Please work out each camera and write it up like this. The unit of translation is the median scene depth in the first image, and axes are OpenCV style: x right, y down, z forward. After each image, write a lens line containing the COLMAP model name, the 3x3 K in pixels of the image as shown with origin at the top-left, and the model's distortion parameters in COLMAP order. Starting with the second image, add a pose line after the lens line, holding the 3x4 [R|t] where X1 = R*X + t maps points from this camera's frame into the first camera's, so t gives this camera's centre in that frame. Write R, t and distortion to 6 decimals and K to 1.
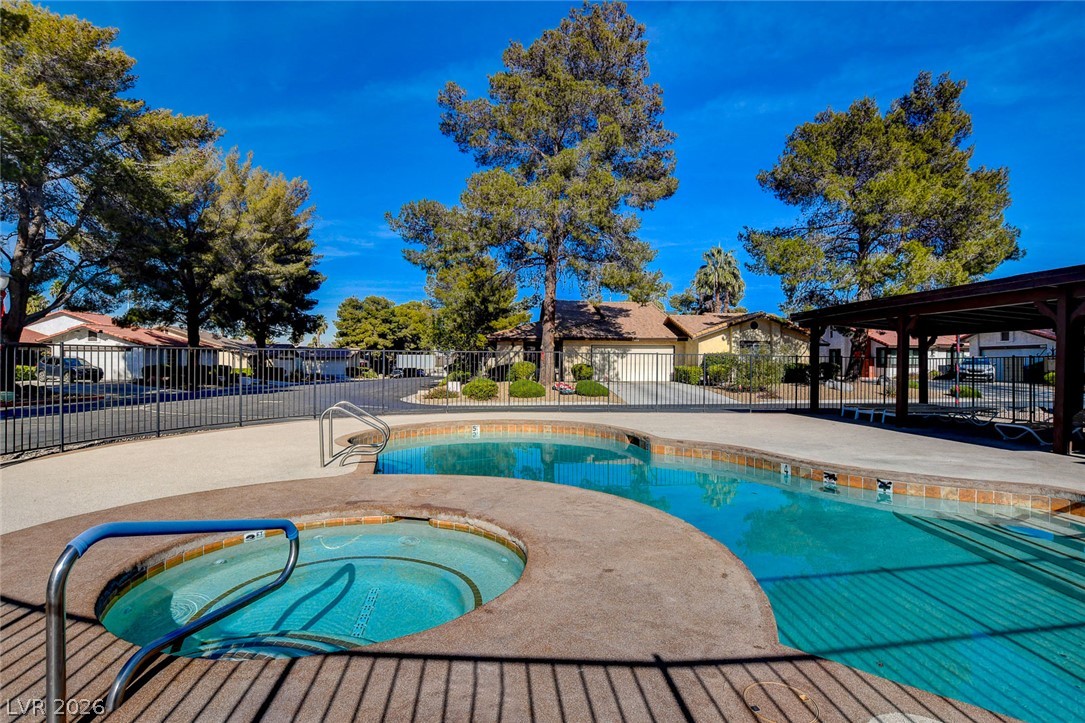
lens RADIAL K [[537.8, 0, 546.5], [0, 537.8, 354.5], [0, 0, 1]] dist [-0.023792, -0.000187]
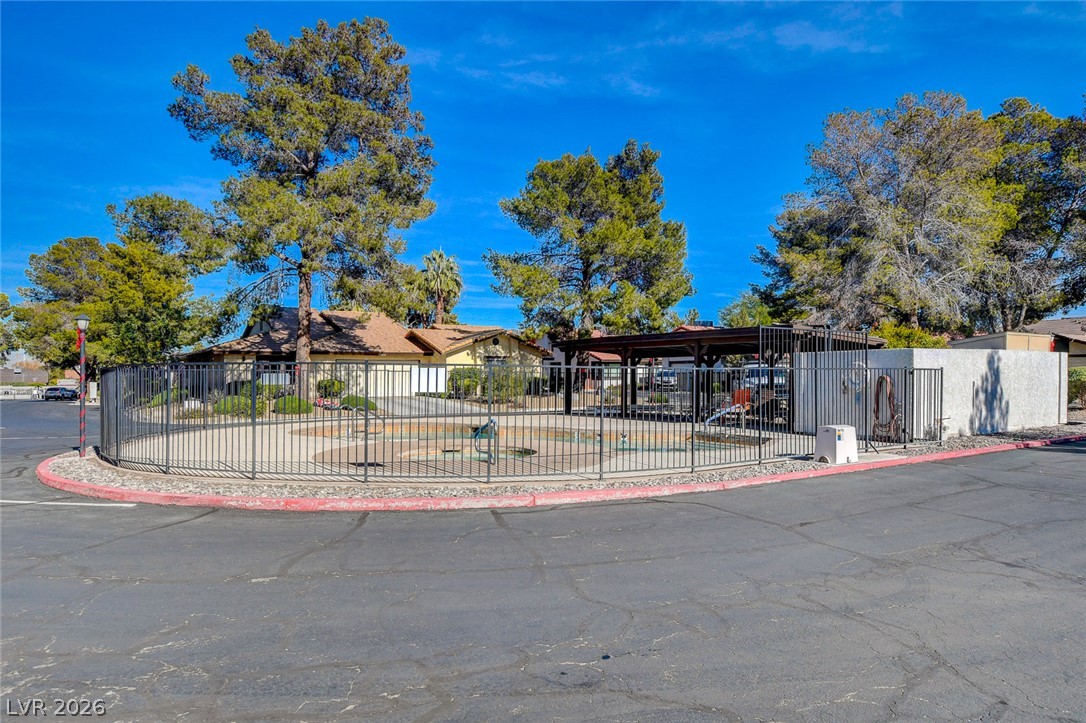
lens RADIAL K [[604.5, 0, 542.3], [0, 604.5, 365.0], [0, 0, 1]] dist [0.001059, 0.000290]
pose [[0.887927, 0.000242, 0.459985, -0.110984], [0.001989, 0.999988, -0.004366, -0.003509], [-0.459981, 0.004791, 0.887916, -0.143542]]
